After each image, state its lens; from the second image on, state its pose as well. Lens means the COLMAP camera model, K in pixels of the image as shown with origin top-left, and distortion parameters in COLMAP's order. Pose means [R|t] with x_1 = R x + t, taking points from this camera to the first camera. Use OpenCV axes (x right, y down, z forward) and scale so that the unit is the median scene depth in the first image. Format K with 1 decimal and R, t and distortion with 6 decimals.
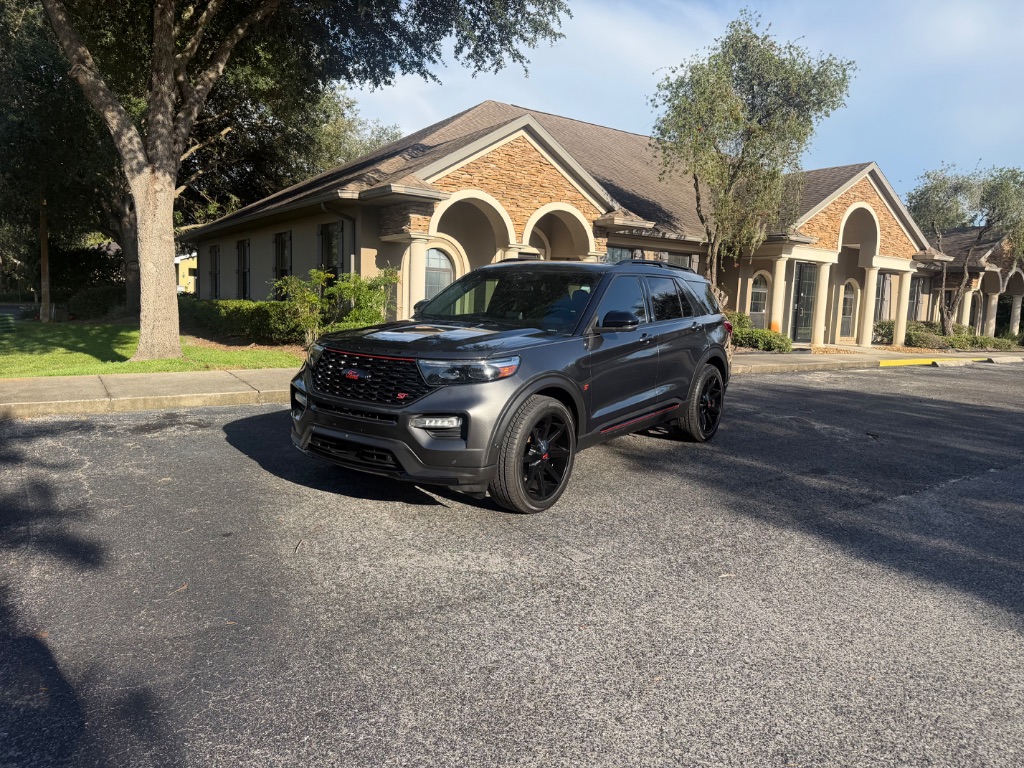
lens RADIAL K [[696.5, 0, 518.6], [0, 696.5, 394.5], [0, 0, 1]] dist [0.092939, -0.130450]
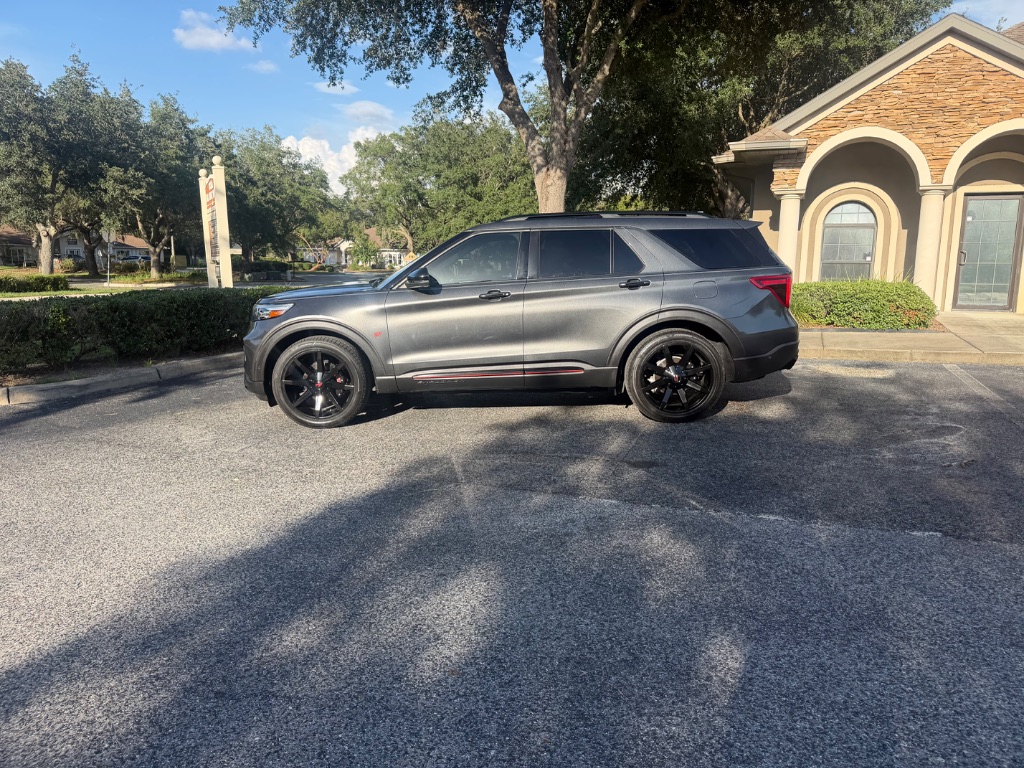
lens RADIAL K [[706.0, 0, 512.0], [0, 706.0, 384.0], [0, 0, 1]] dist [0.018151, -0.031423]
pose [[0.567484, 0.101689, -0.817081, 0.413344], [-0.083831, 0.994323, 0.065524, -0.007770], [0.819106, 0.031313, 0.572787, 0.181589]]
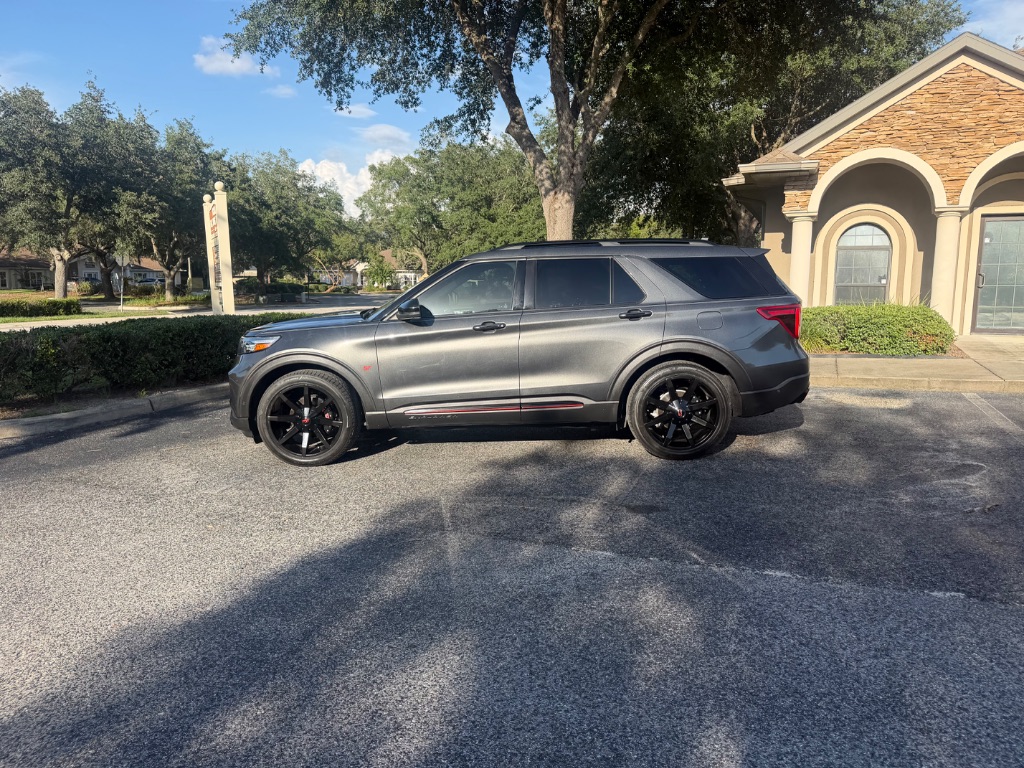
lens RADIAL K [[706.1, 0, 518.9], [0, 706.1, 387.9], [0, 0, 1]] dist [0.020194, -0.034634]
pose [[0.557699, 0.081544, -0.826028, 0.403466], [-0.080436, 0.995788, 0.043996, -0.016225], [0.826137, 0.041906, 0.561909, 0.201038]]
